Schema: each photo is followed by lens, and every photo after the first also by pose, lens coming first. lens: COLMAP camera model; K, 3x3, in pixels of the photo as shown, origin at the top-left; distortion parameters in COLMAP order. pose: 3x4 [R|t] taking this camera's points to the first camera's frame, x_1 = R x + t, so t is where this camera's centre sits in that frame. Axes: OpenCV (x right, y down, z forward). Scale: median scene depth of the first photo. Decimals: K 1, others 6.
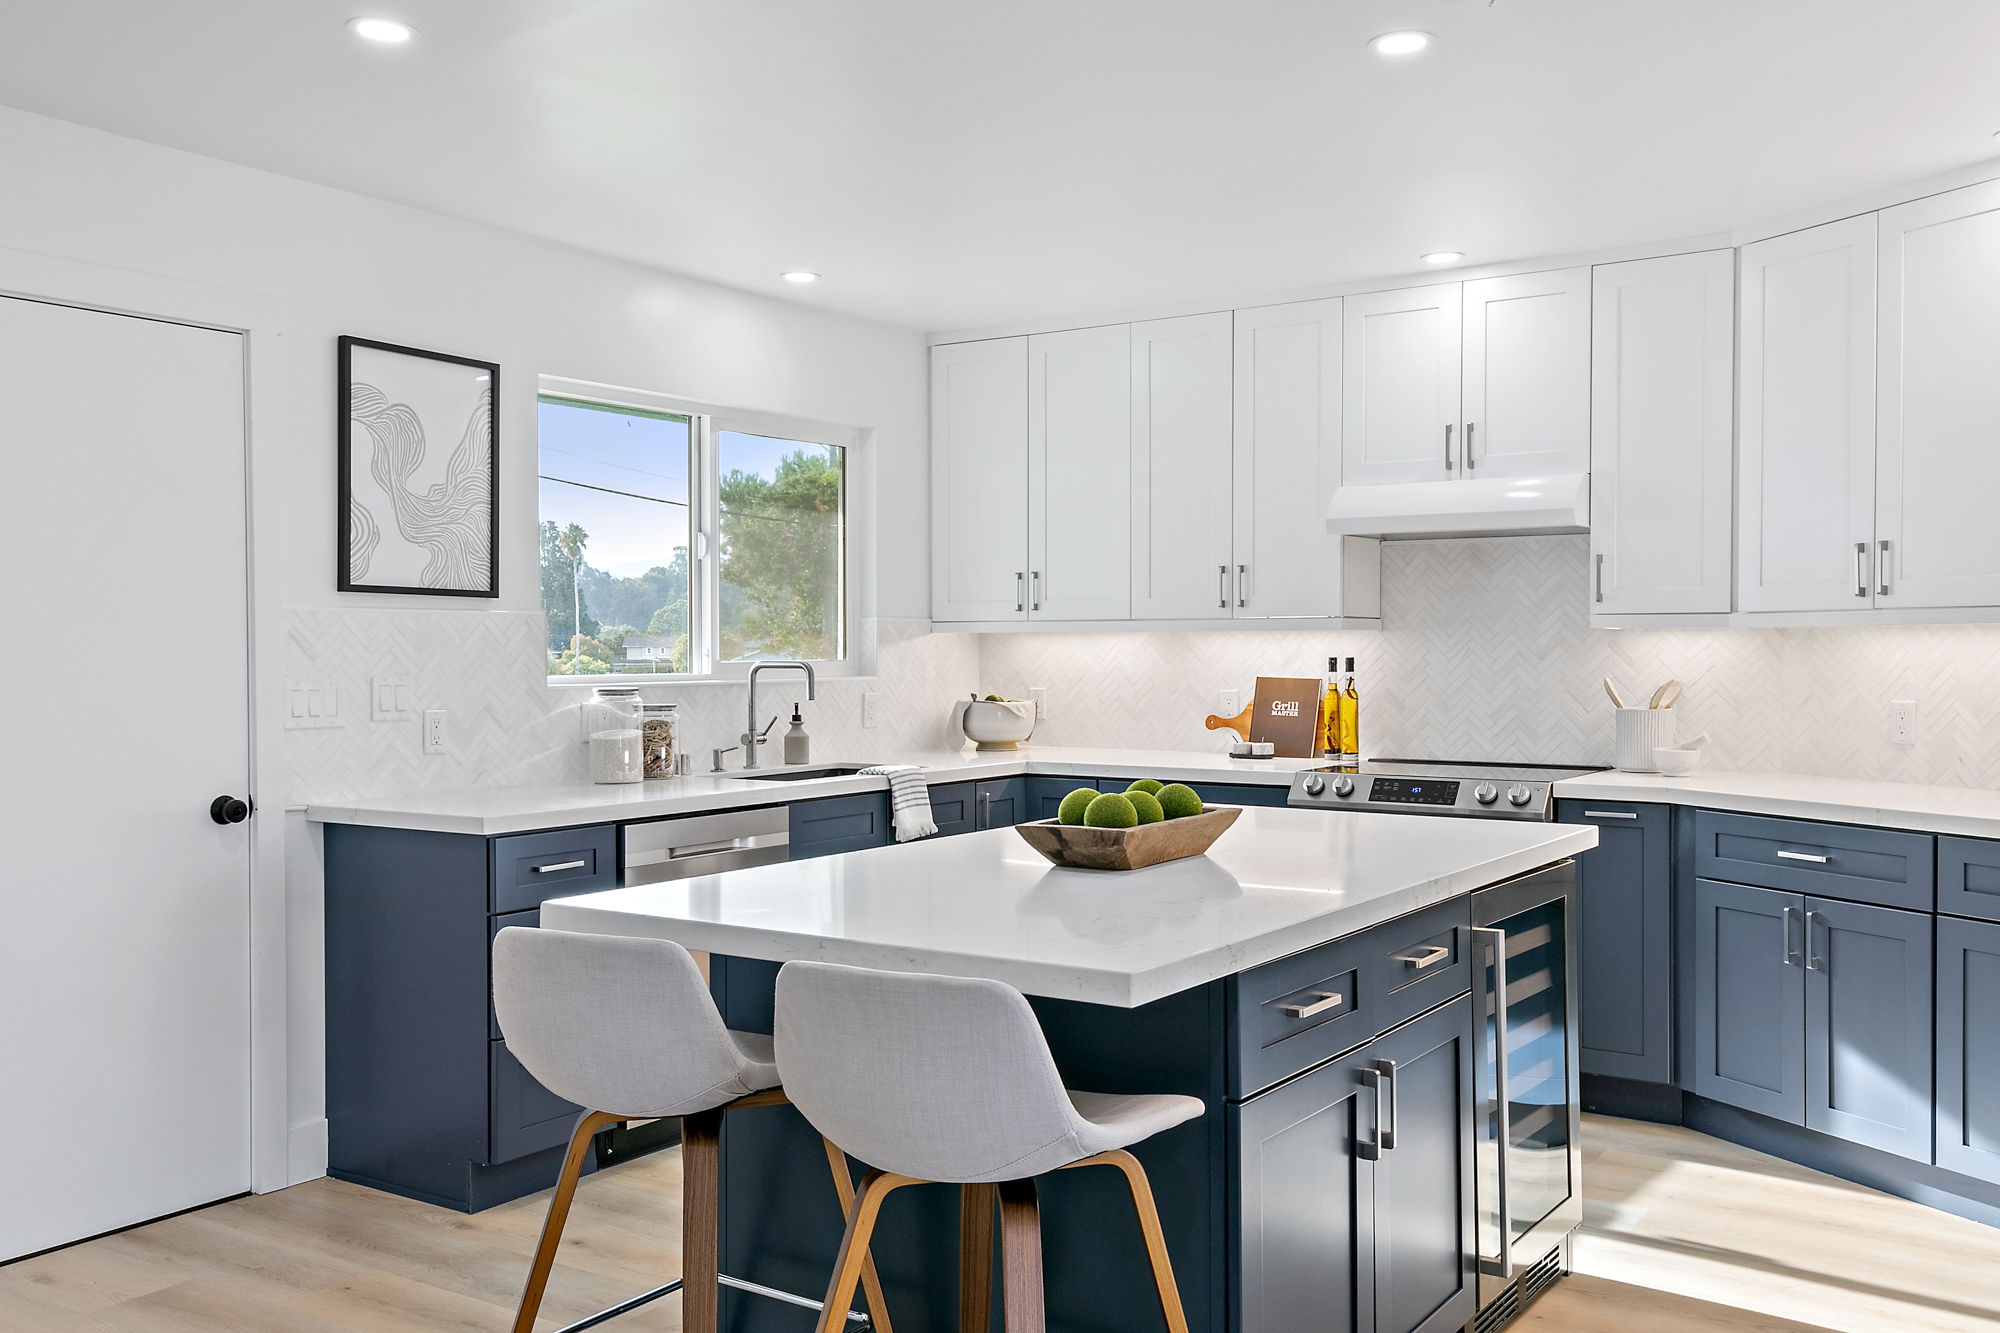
lens RADIAL K [[1731.0, 0, 1000.0], [0, 1731.0, 666.5], [0, 0, 1]] dist [0.012256, 0.005853]
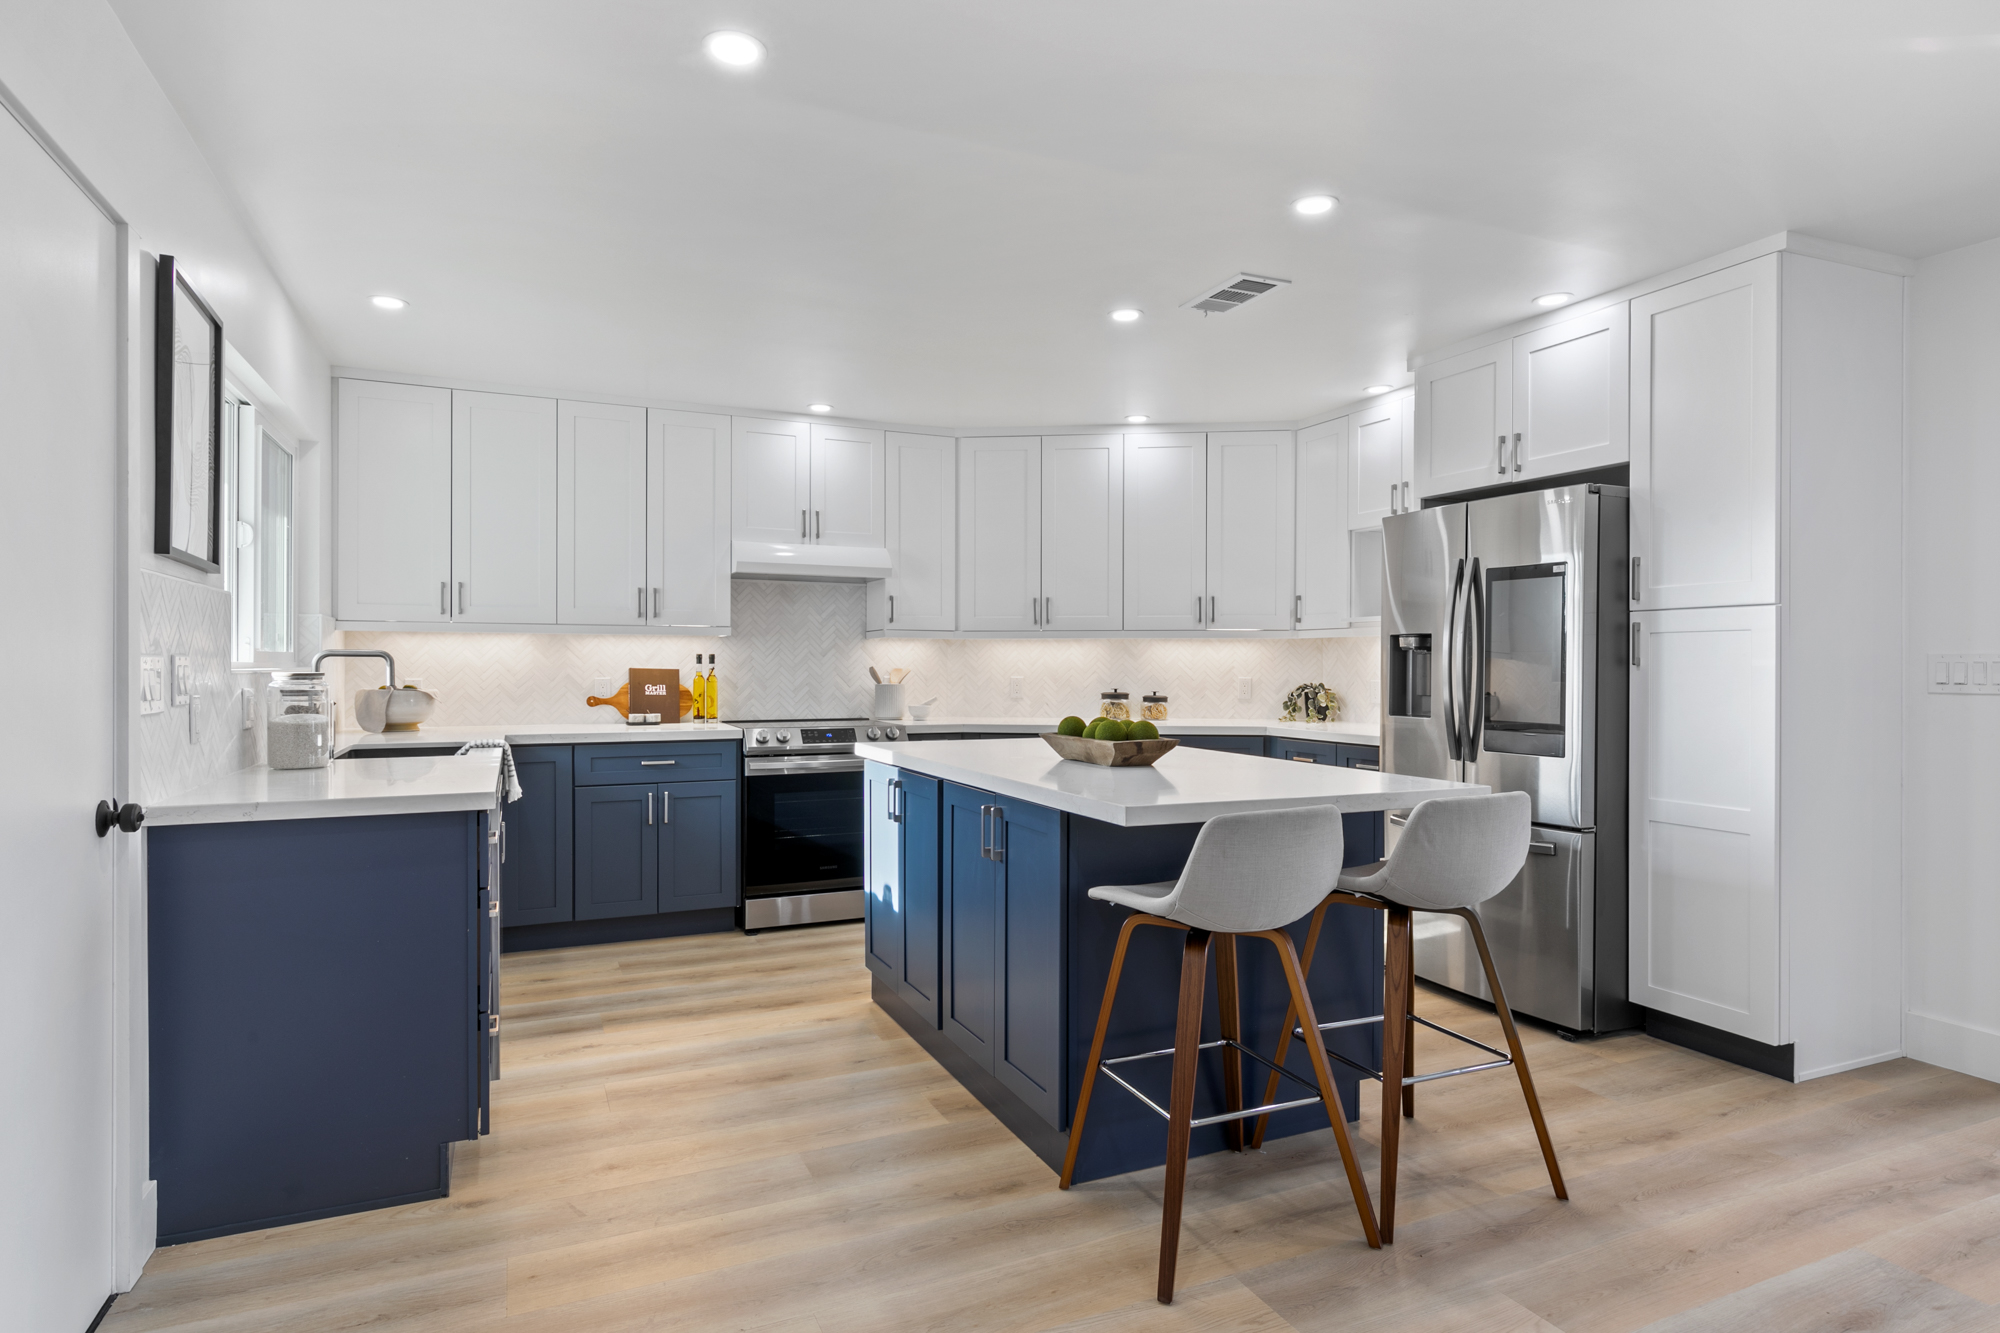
lens RADIAL K [[1115.0, 0, 1000.0], [0, 1115.0, 666.5], [0, 0, 1]] dist [0.002327, -0.008090]
pose [[0.509355, 0.003249, 0.860550, -0.548141], [0.008846, 0.999920, -0.009012, 0.017847], [-0.860511, 0.012203, 0.509286, 0.318589]]
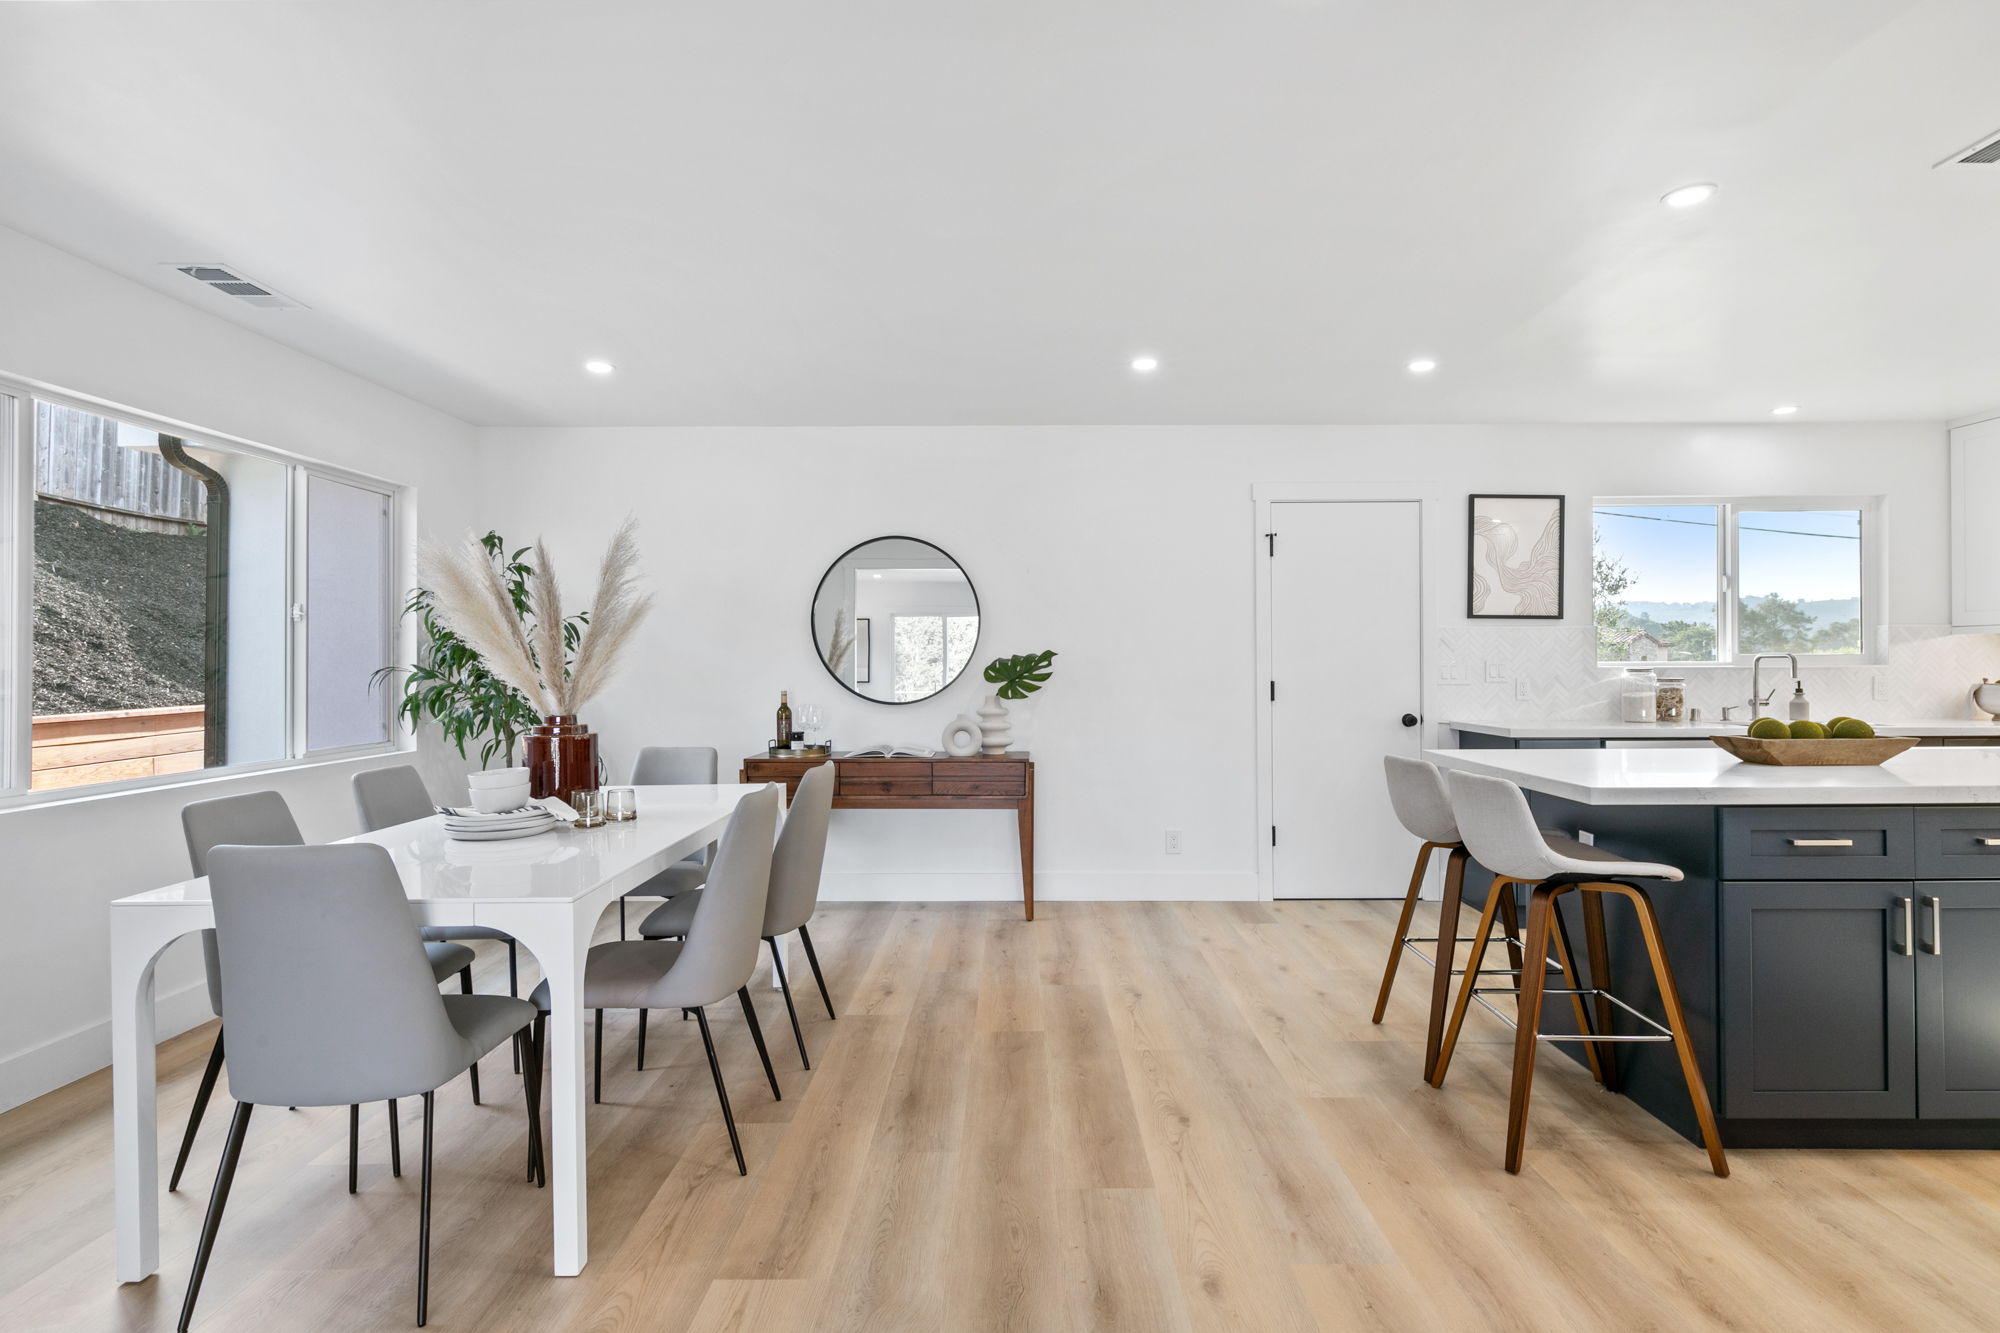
lens RADIAL K [[838.5, 0, 1000.0], [0, 838.5, 666.5], [0, 0, 1]] dist [0.000753, 0.000202]
pose [[0.578679, 0.012689, -0.815457, 0.087608], [-0.007057, 0.999919, 0.010551, 0.005662], [0.815525, -0.000351, 0.578722, -0.023094]]
